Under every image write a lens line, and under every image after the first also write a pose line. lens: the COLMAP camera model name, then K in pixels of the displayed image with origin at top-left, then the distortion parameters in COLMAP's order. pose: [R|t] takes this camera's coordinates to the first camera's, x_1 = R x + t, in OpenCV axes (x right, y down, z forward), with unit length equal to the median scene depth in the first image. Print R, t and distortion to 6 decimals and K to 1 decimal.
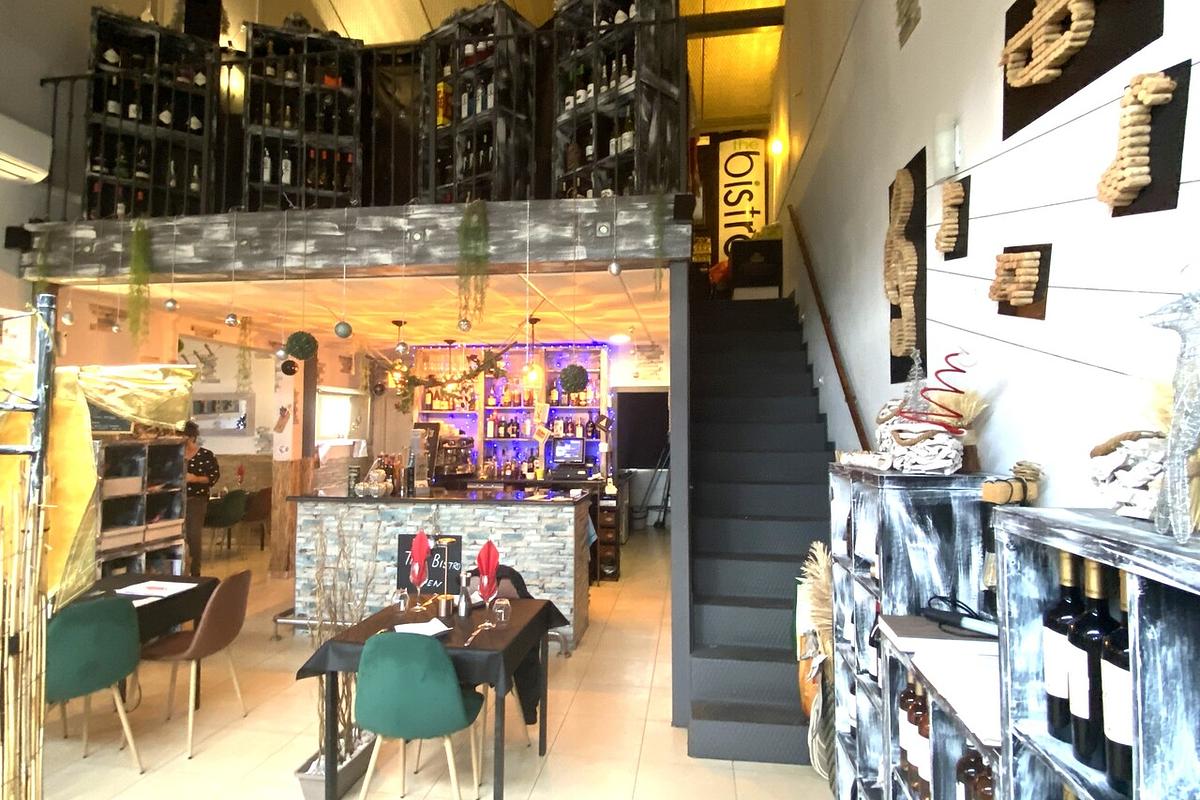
lens RADIAL K [[638.8, 0, 629.4], [0, 638.8, 393.9], [0, 0, 1]] dist [0.024553, -0.024739]
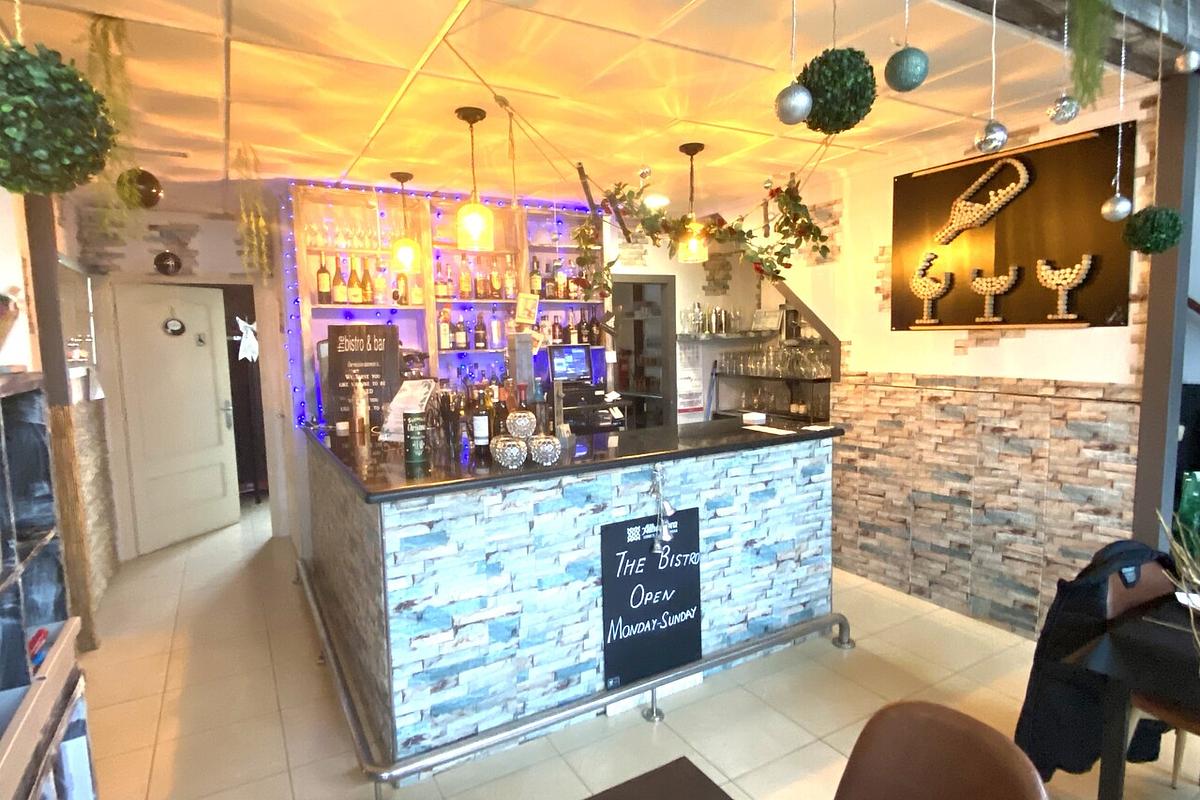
lens RADIAL K [[638.8, 0, 611.1], [0, 638.8, 390.1], [0, 0, 1]] dist [0.024553, -0.024739]
pose [[0.795481, -0.073765, 0.601472, -0.659097], [-0.006184, 0.991524, 0.129780, 0.037249], [-0.605947, -0.106957, 0.788282, 0.582588]]
